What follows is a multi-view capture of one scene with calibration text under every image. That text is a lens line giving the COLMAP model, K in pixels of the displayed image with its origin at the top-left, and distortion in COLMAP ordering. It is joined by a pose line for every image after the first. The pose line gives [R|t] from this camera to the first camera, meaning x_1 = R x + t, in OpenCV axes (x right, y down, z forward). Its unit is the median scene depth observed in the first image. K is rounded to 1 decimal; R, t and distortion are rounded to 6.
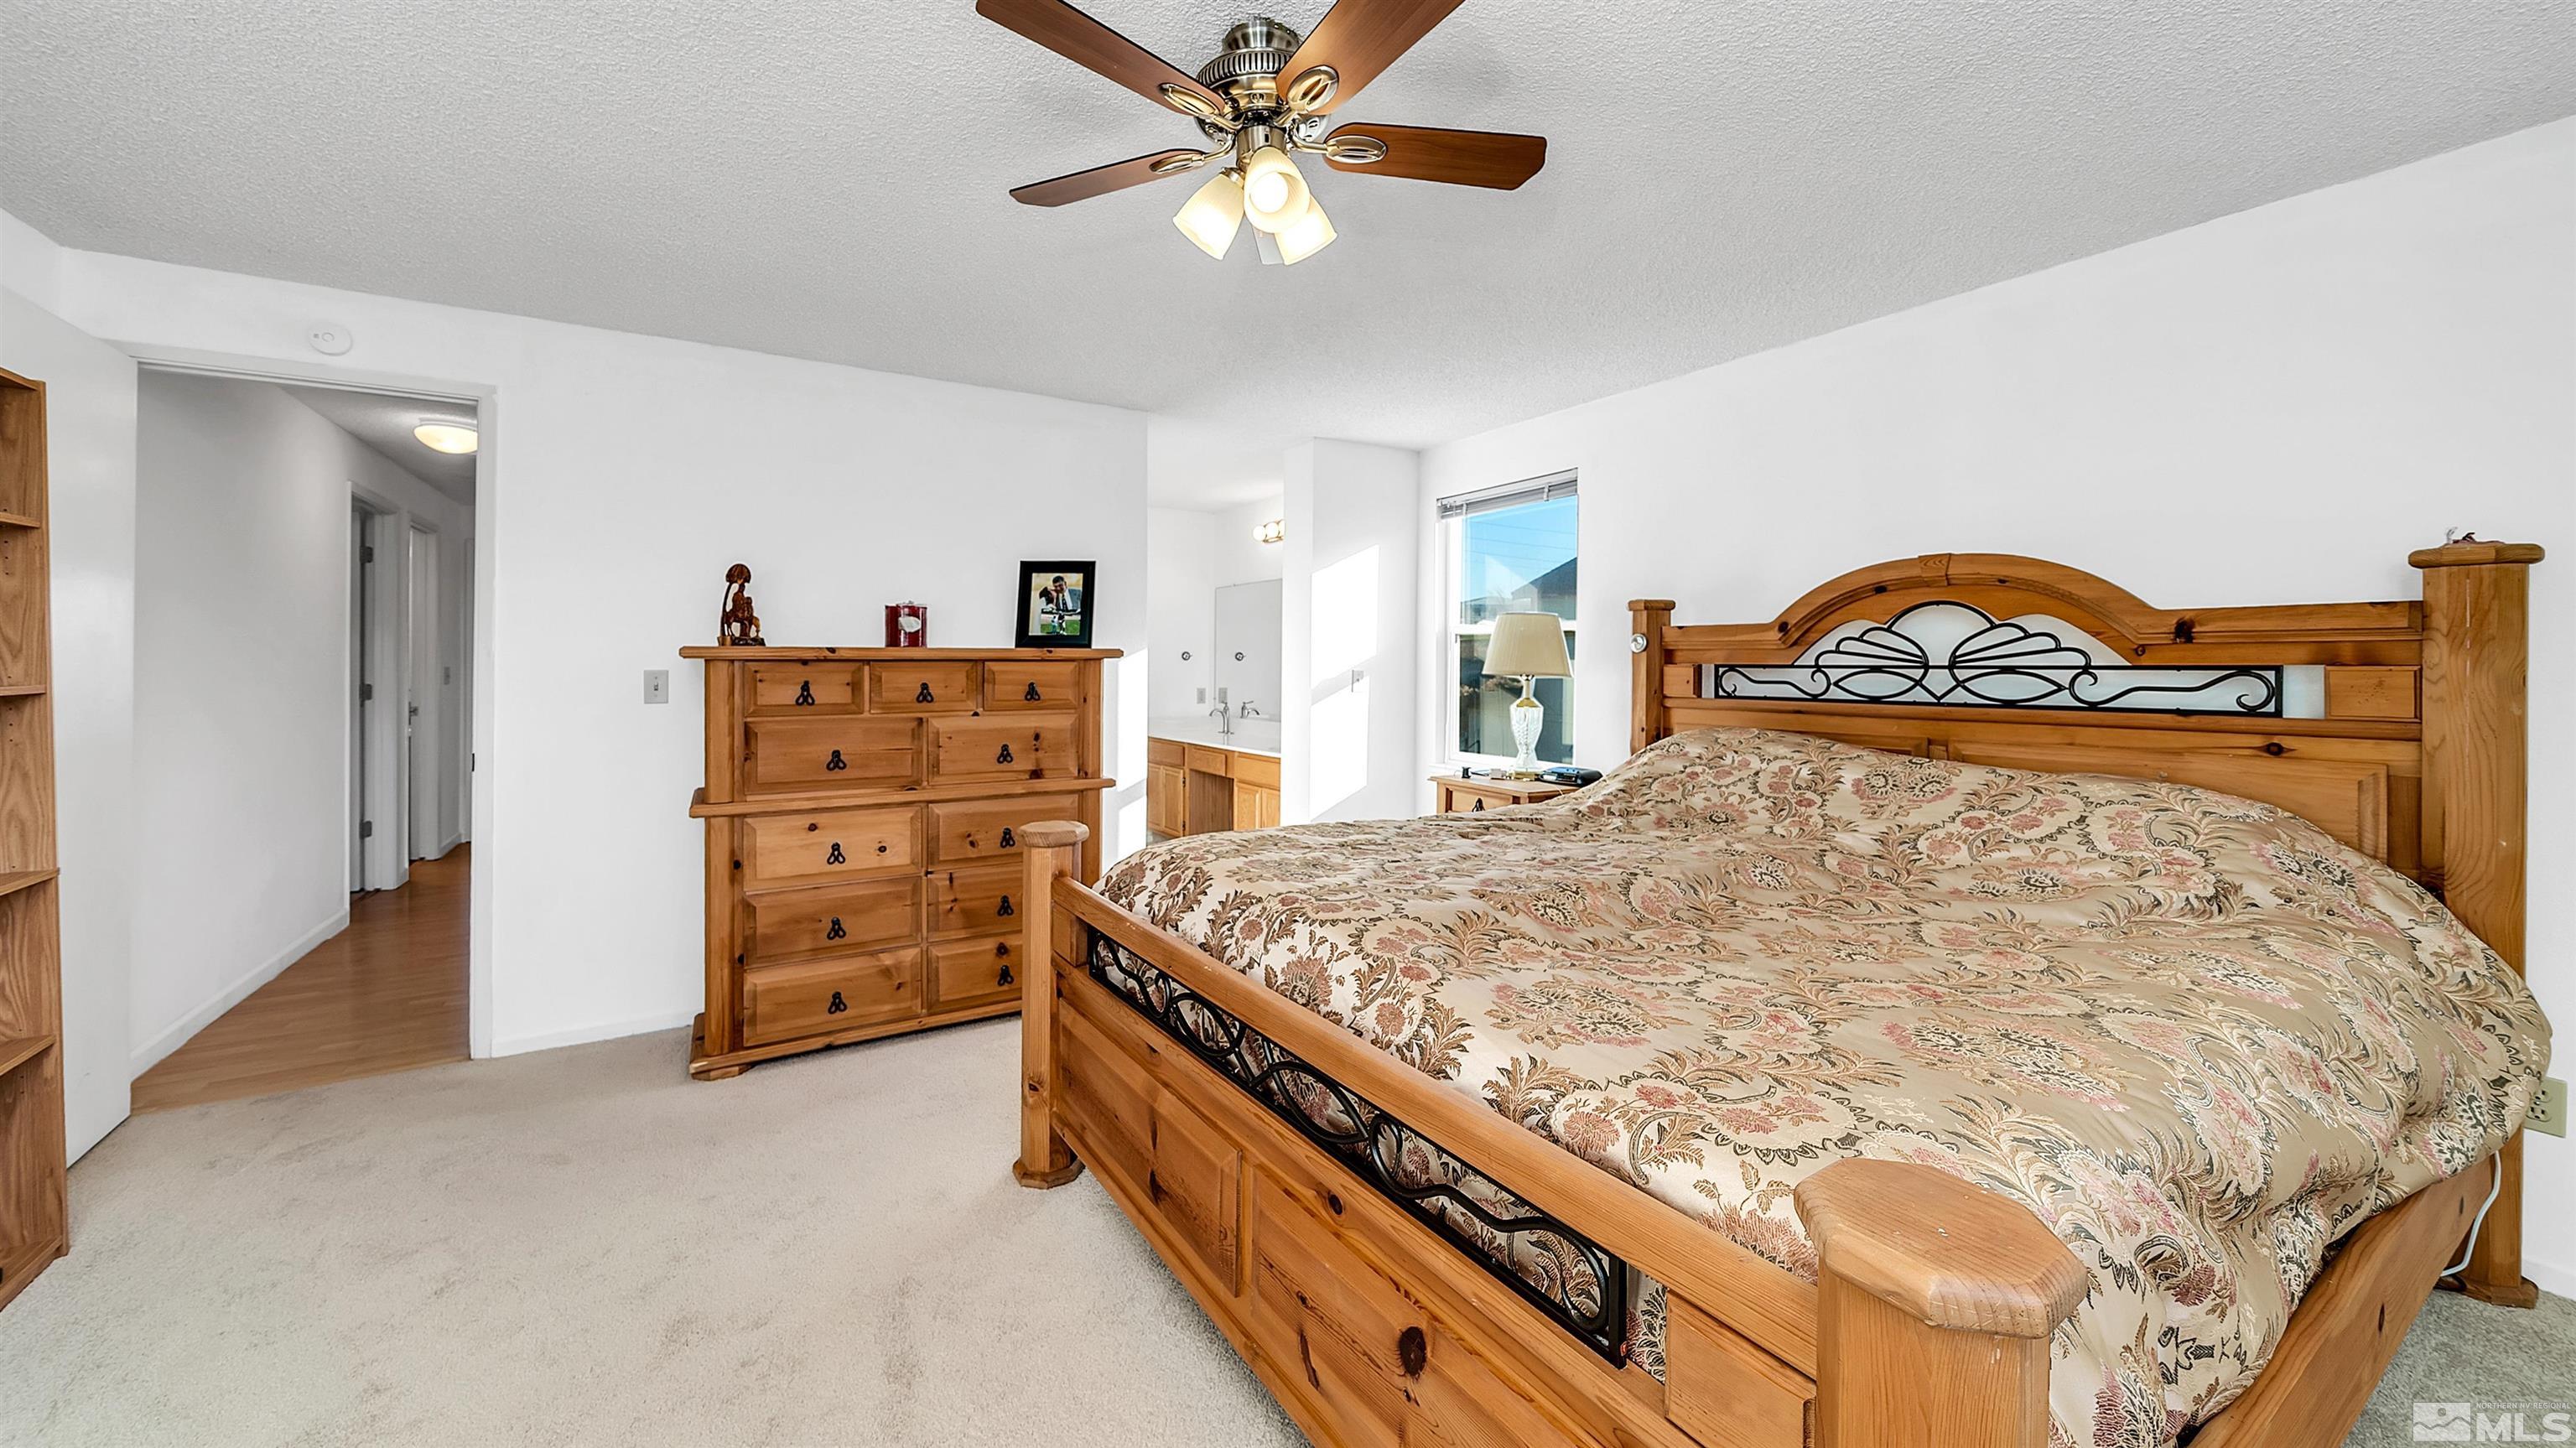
lens RADIAL K [[934.6, 0, 1283.4], [0, 934.6, 664.3], [0, 0, 1]] dist [0.000384, 0.000016]
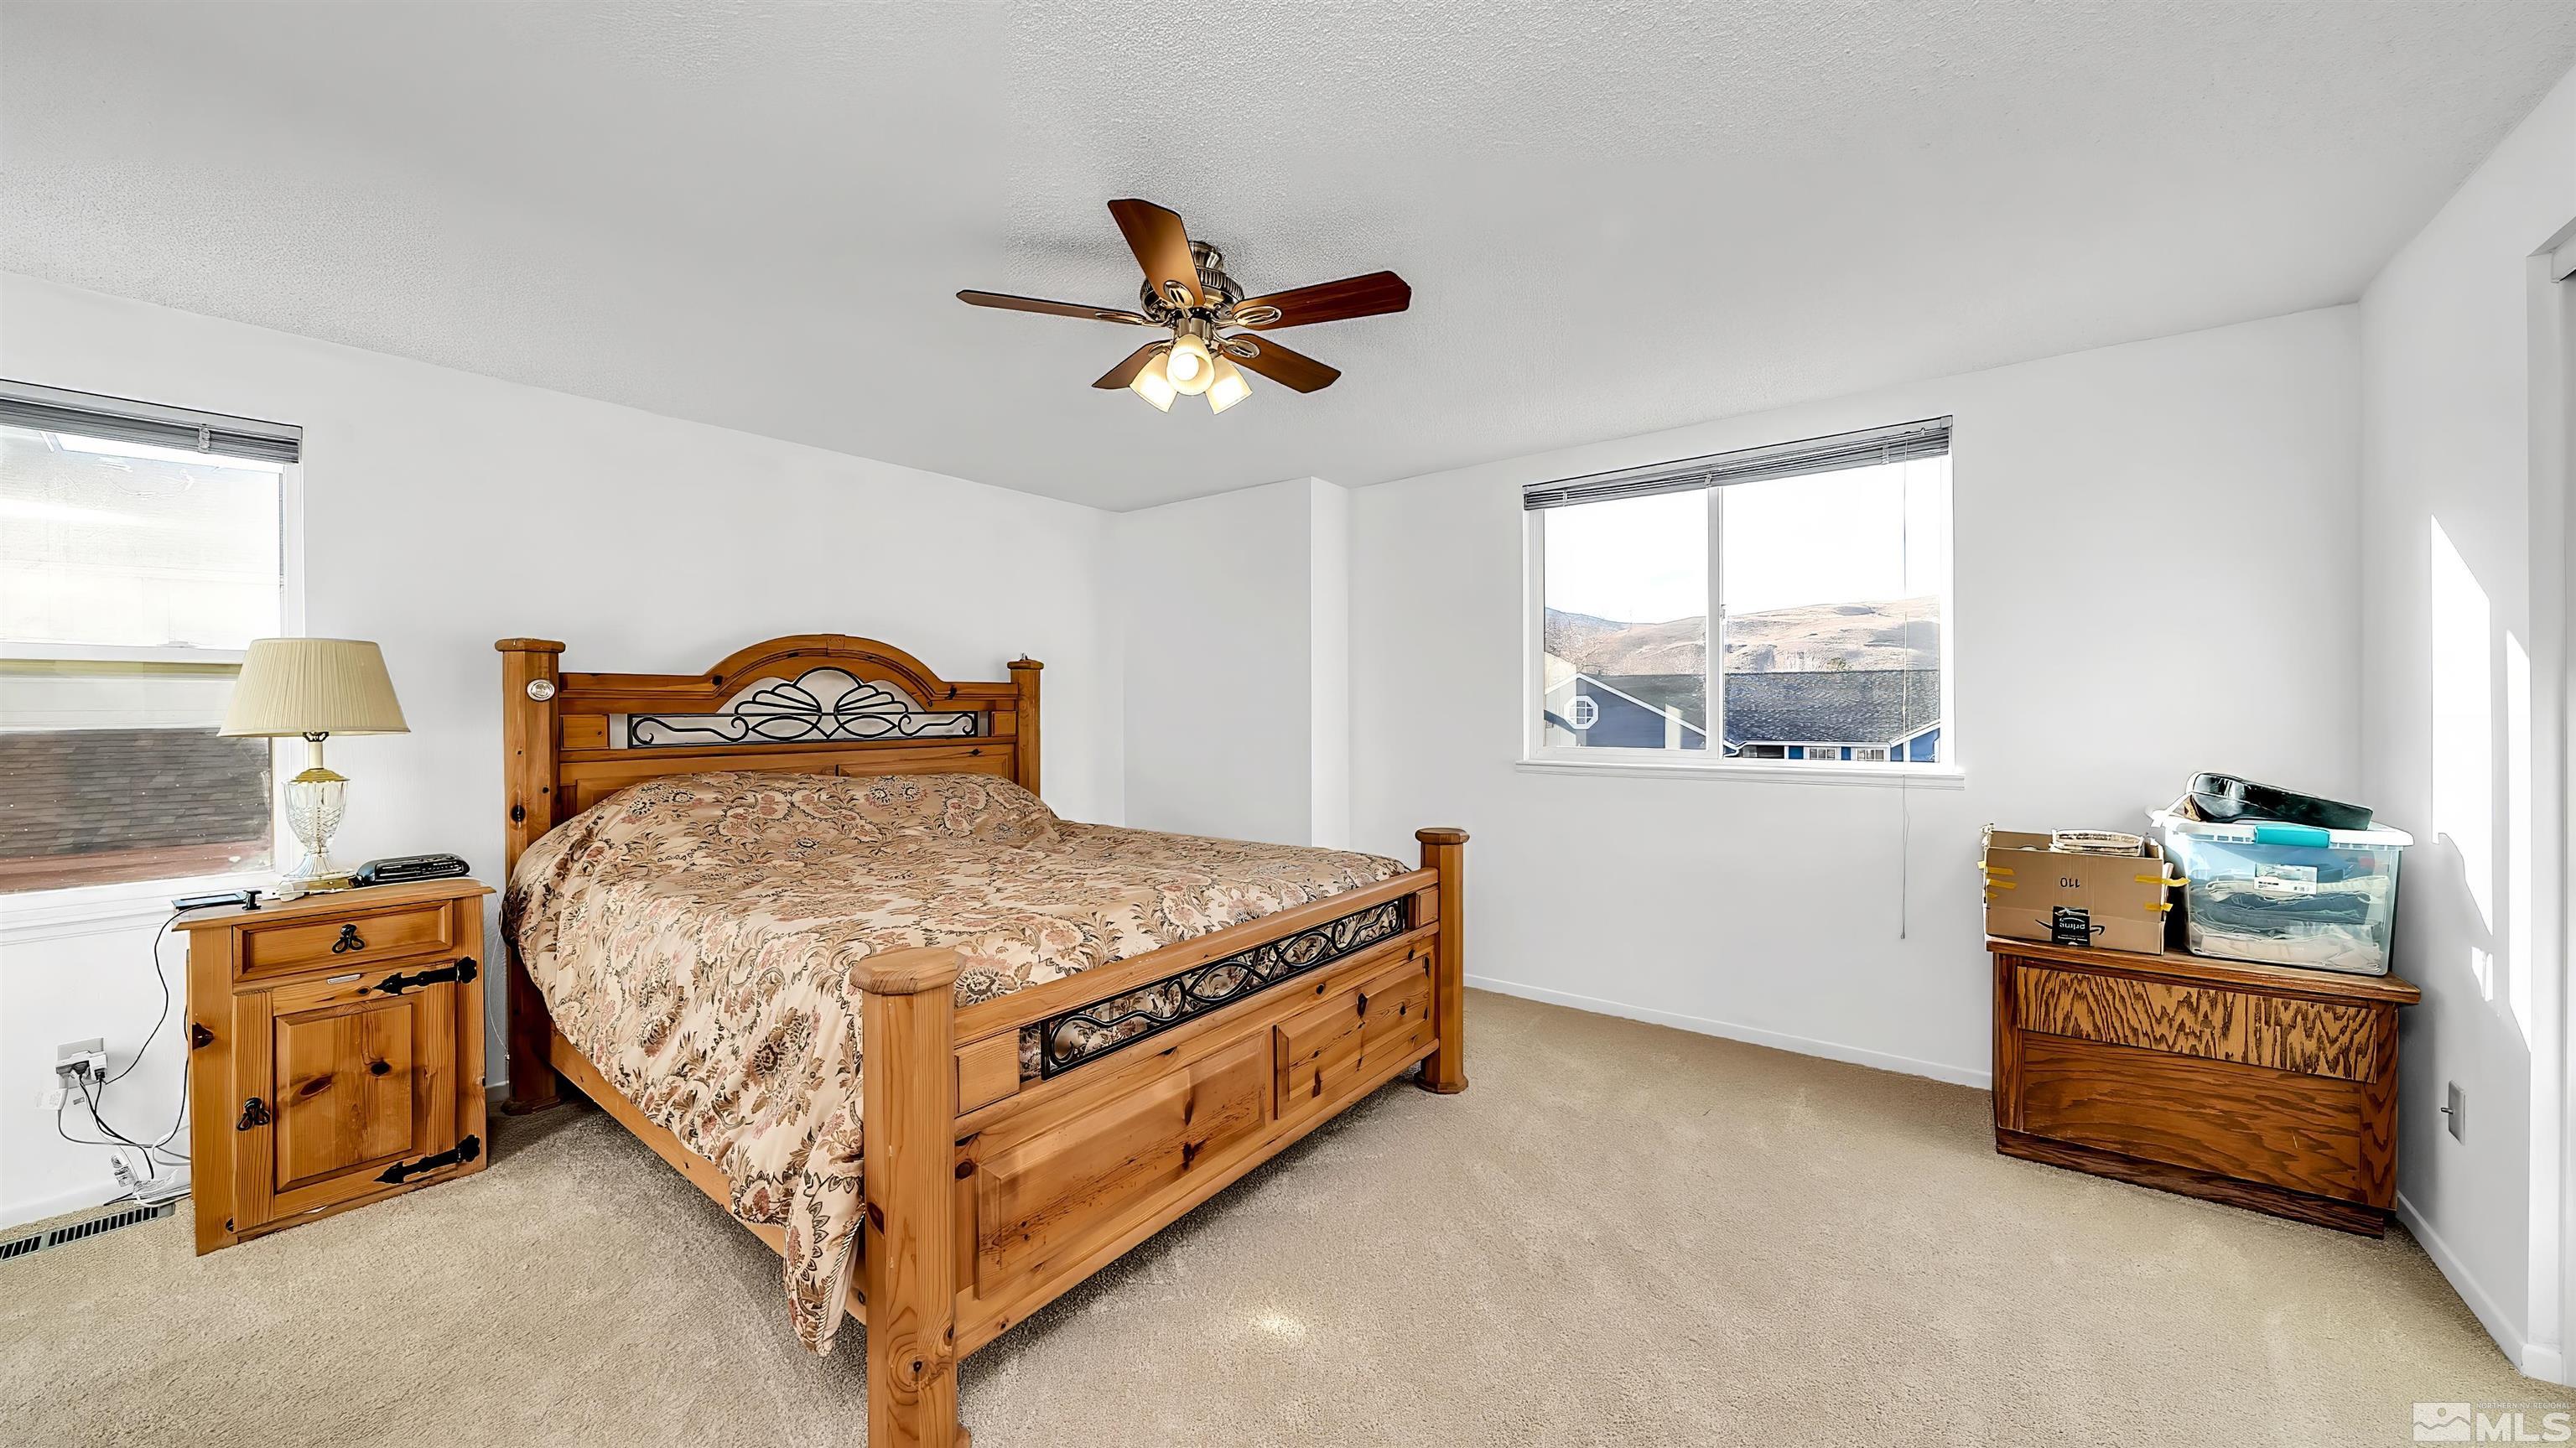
lens RADIAL K [[904.3, 0, 1291.8], [0, 904.3, 712.5], [0, 0, 1]] dist [0.000641, -0.000013]
pose [[-0.359588, -0.003047, 0.933106, -0.799293], [0.006447, 0.999963, 0.005750, -0.002719], [-0.933089, 0.008084, -0.359555, 0.825442]]
